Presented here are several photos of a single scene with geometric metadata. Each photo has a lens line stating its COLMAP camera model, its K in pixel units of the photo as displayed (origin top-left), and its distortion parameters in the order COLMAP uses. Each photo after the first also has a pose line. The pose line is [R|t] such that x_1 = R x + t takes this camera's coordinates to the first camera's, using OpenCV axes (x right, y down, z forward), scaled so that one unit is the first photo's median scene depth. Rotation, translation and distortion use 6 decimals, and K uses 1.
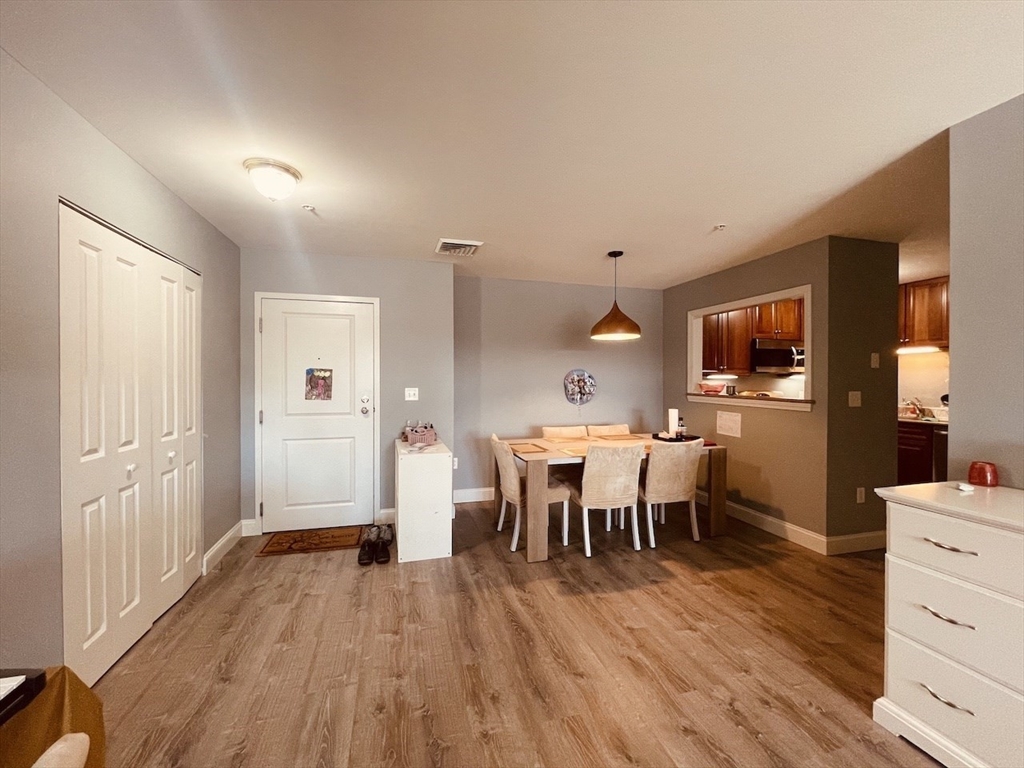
lens RADIAL K [[413.2, 0, 511.3], [0, 413.2, 383.3], [0, 0, 1]] dist [-0.000187, 0.000226]
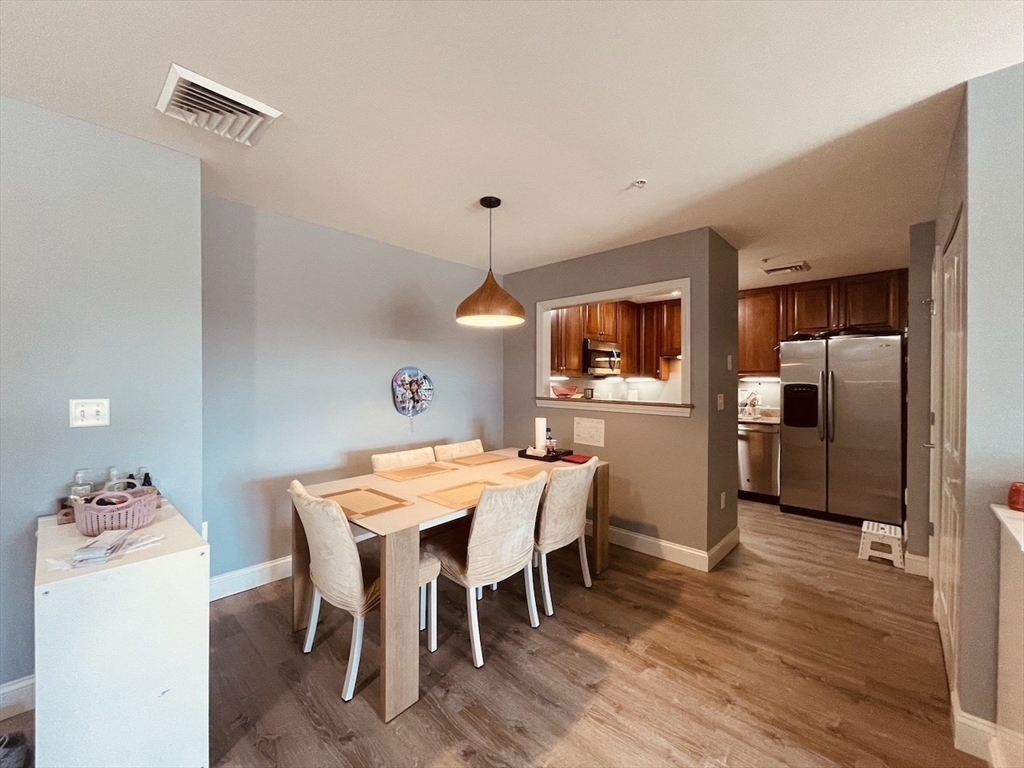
lens RADIAL K [[413.2, 0, 510.6], [0, 413.2, 384.1], [0, 0, 1]] dist [-0.000187, 0.000226]
pose [[0.856470, -0.002303, 0.516191, -0.081854], [0.001863, 0.999997, 0.001369, -0.005684], [-0.516193, -0.000211, 0.856472, 0.386265]]
